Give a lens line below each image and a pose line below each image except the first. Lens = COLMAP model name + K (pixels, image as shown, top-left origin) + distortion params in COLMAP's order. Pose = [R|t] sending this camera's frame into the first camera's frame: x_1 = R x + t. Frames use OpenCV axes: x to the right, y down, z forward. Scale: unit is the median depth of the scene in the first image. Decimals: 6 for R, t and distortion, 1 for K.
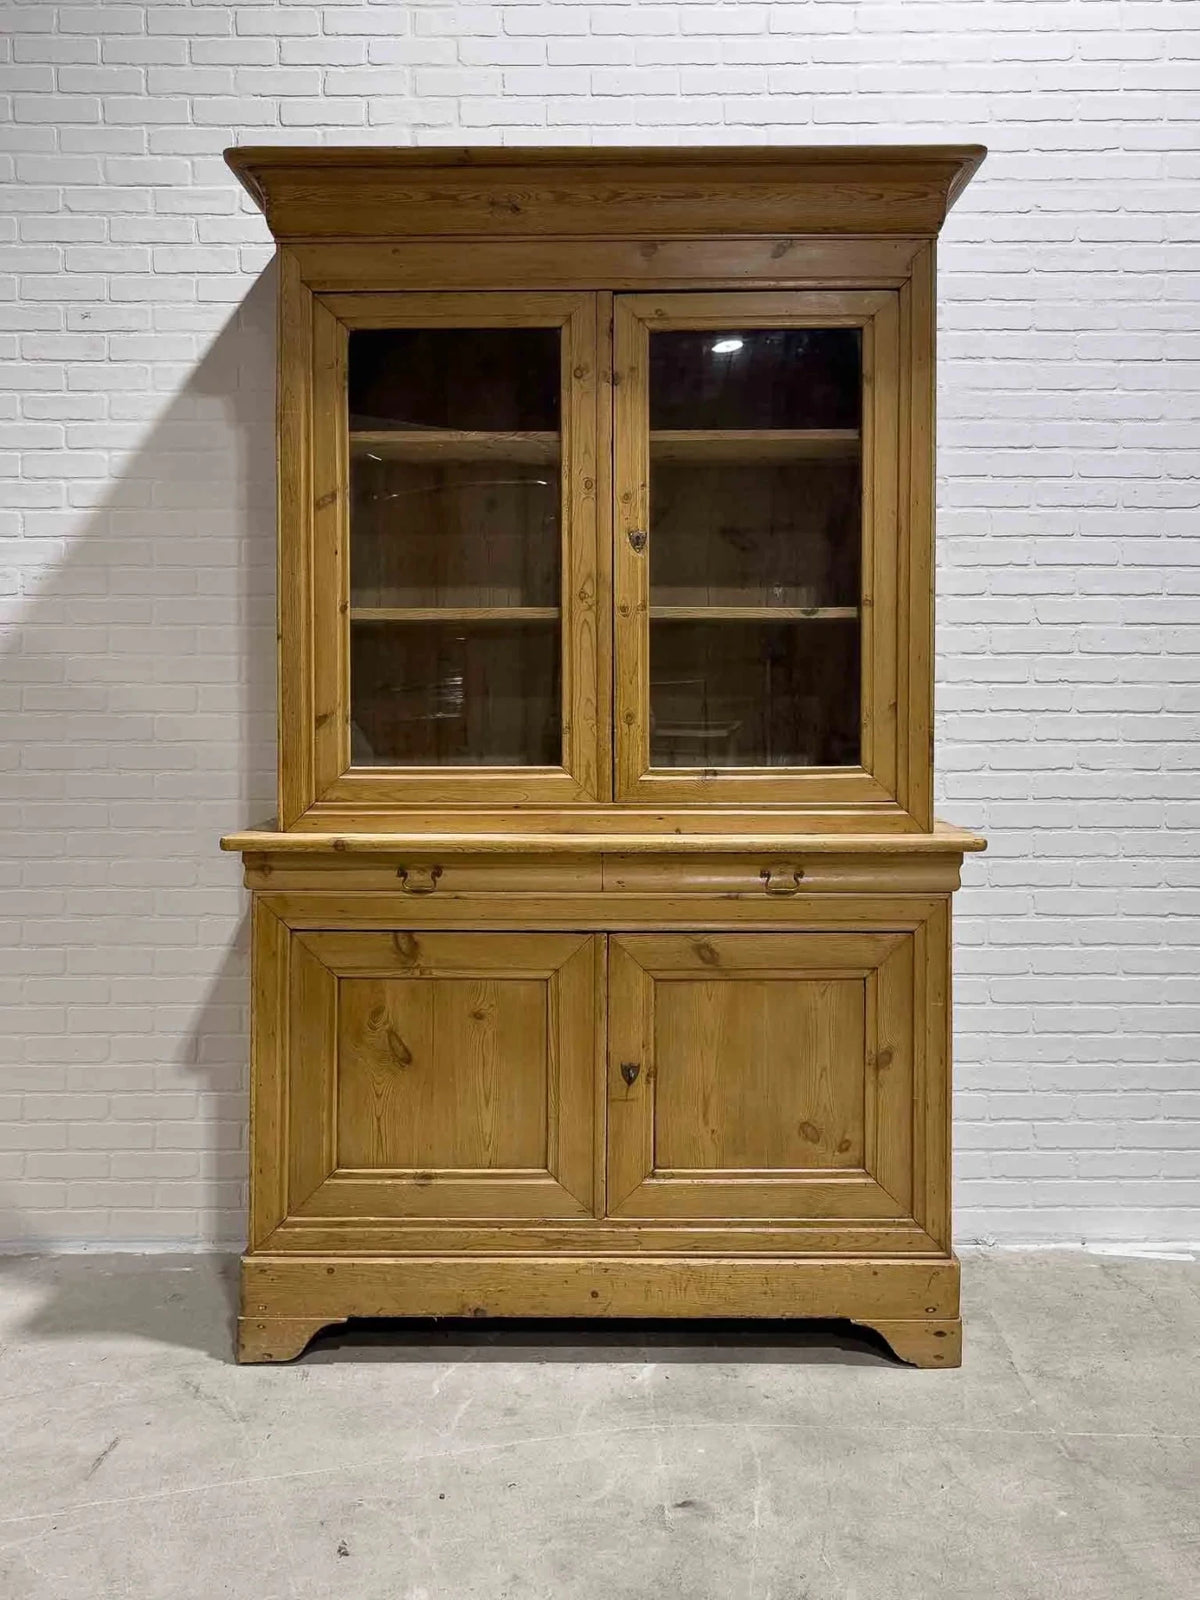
lens RADIAL K [[1351.4, 0, 601.0], [0, 1351.4, 691.4], [0, 0, 1]] dist [0.002721, -0.000576]
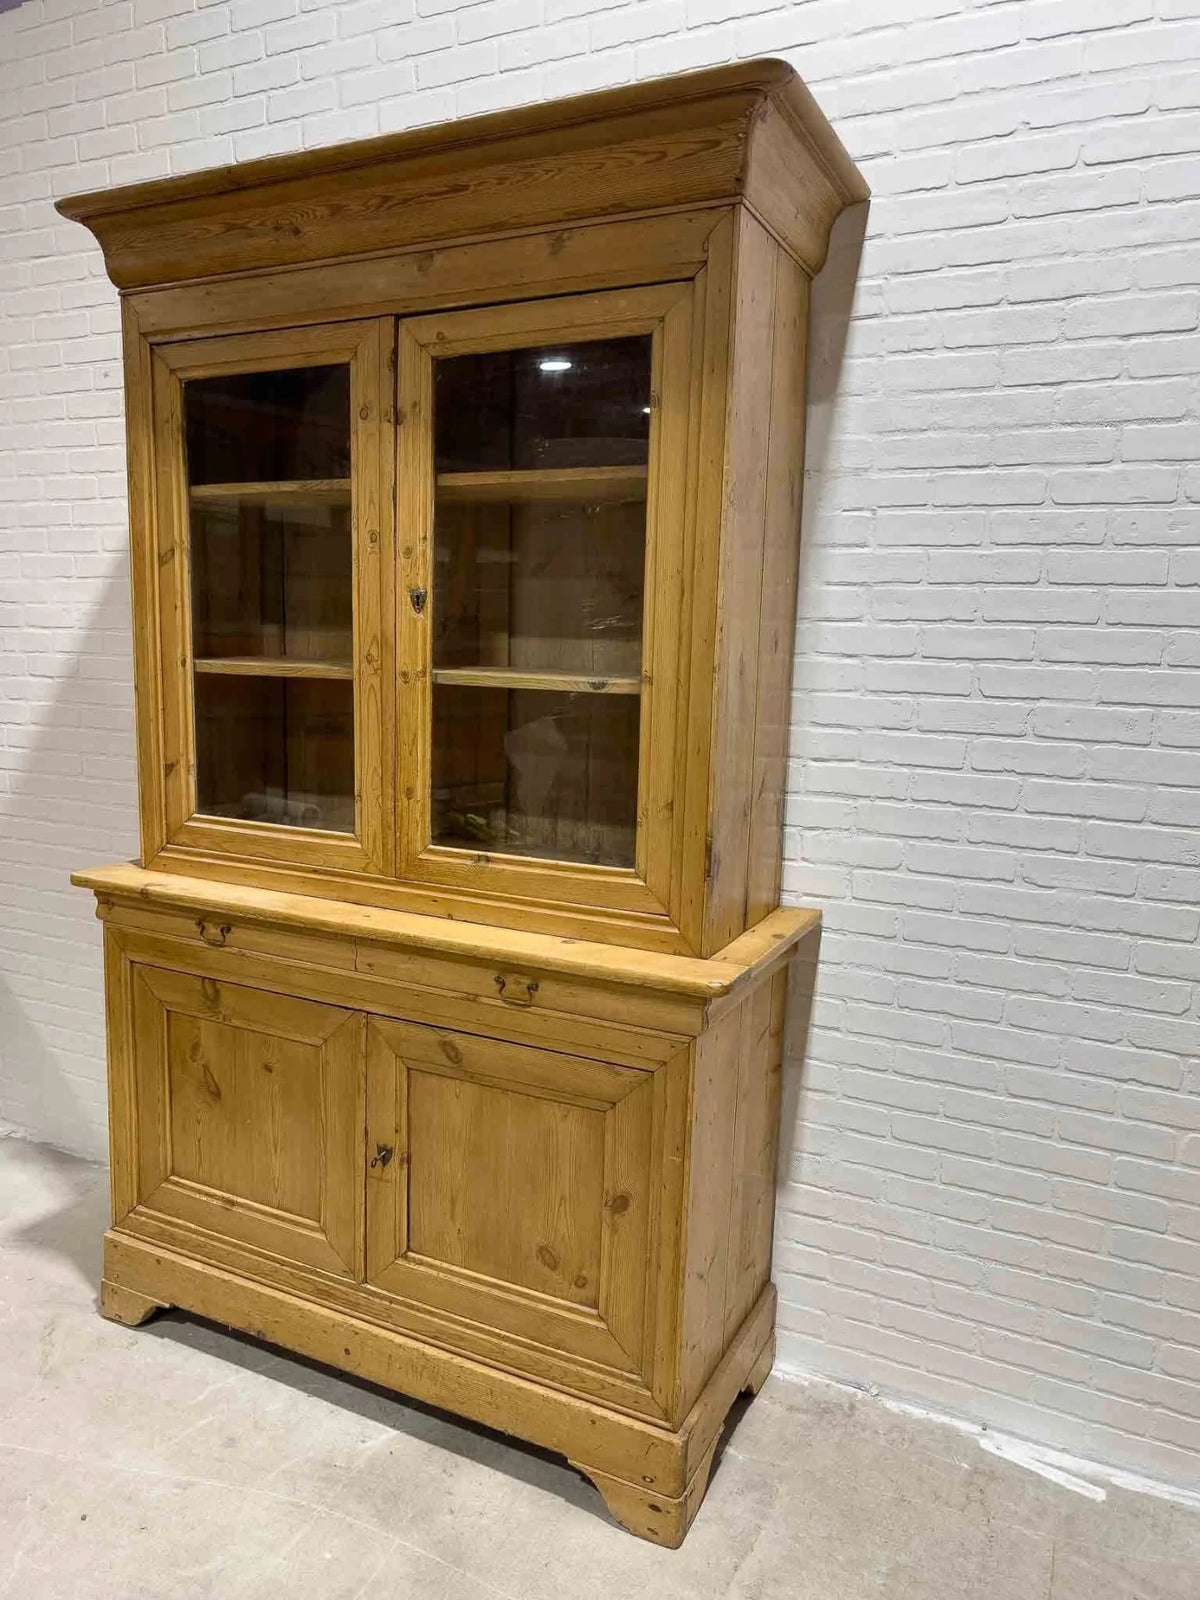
lens RADIAL K [[1133.0, 0, 590.4], [0, 1133.0, 803.6], [0, 0, 1]] dist [-0.006330, 0.026034]
pose [[0.898498, 0.090257, -0.429599, 0.473080], [-0.028165, 0.988471, 0.148768, -0.093039], [0.438073, -0.121568, 0.890681, 0.353238]]
